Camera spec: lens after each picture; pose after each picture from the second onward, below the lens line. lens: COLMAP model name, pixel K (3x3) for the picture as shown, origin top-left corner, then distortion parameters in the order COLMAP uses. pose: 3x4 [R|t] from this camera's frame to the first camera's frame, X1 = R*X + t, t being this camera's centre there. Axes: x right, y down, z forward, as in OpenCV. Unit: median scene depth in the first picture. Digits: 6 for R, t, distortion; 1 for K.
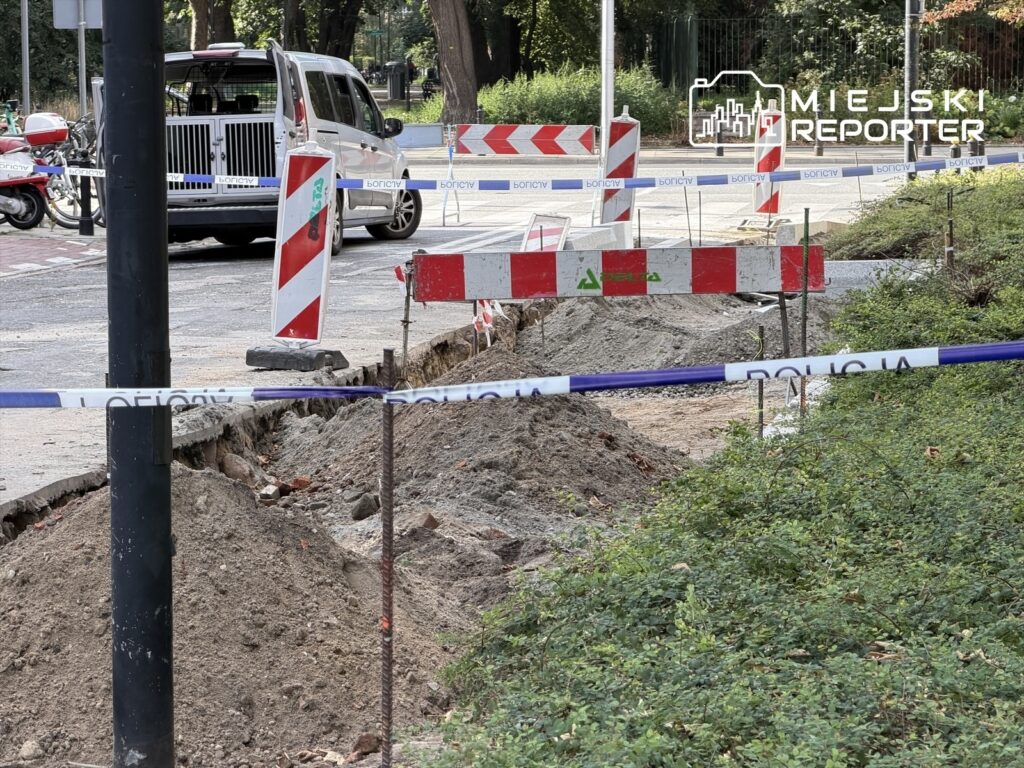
lens RADIAL K [[3684.4, 0, 514.4], [0, 3684.4, 381.0], [0, 0, 1]] dist [0.238143, 0.000000]
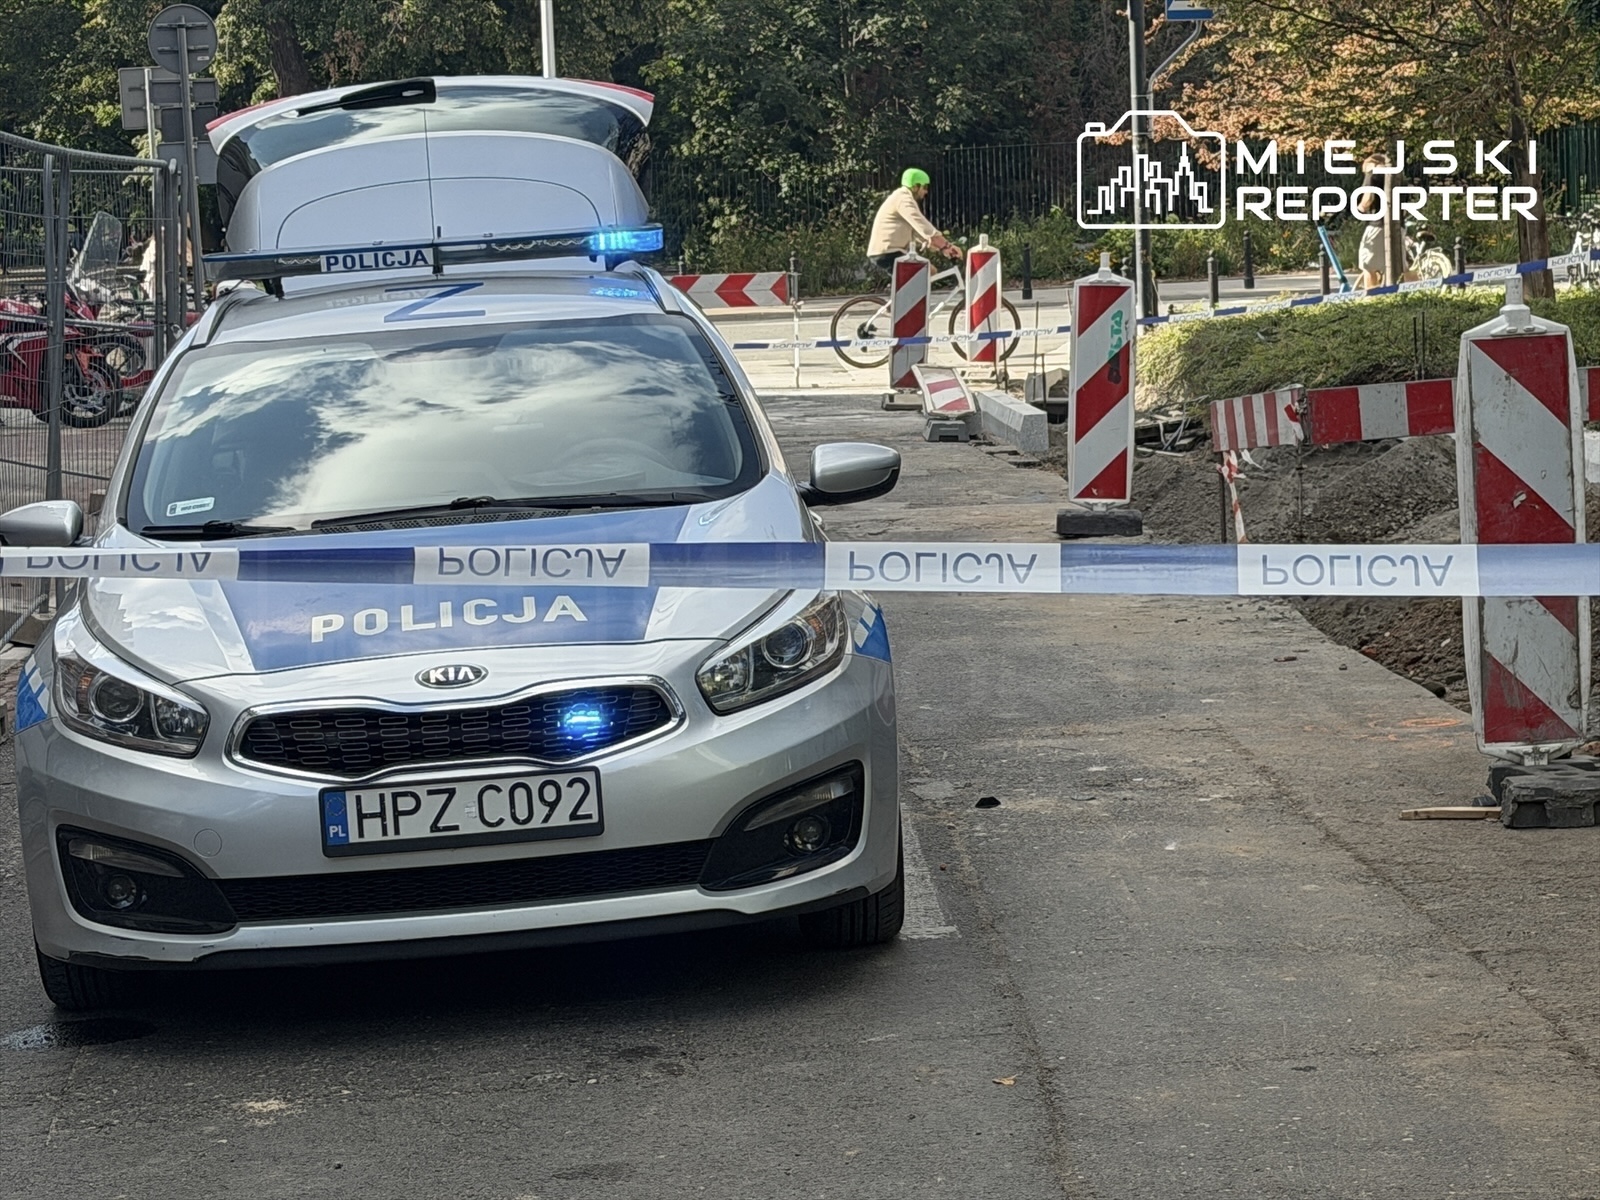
lens RADIAL K [[4069.5, 0, 795.3], [0, 4069.5, 604.4], [0, 0, 1]] dist [0.139725, 0.000000]
pose [[0.981589, -0.056978, 0.182309, -0.169544], [0.055863, 0.998375, 0.011251, -0.000967], [-0.182654, -0.000859, 0.983177, 0.047603]]
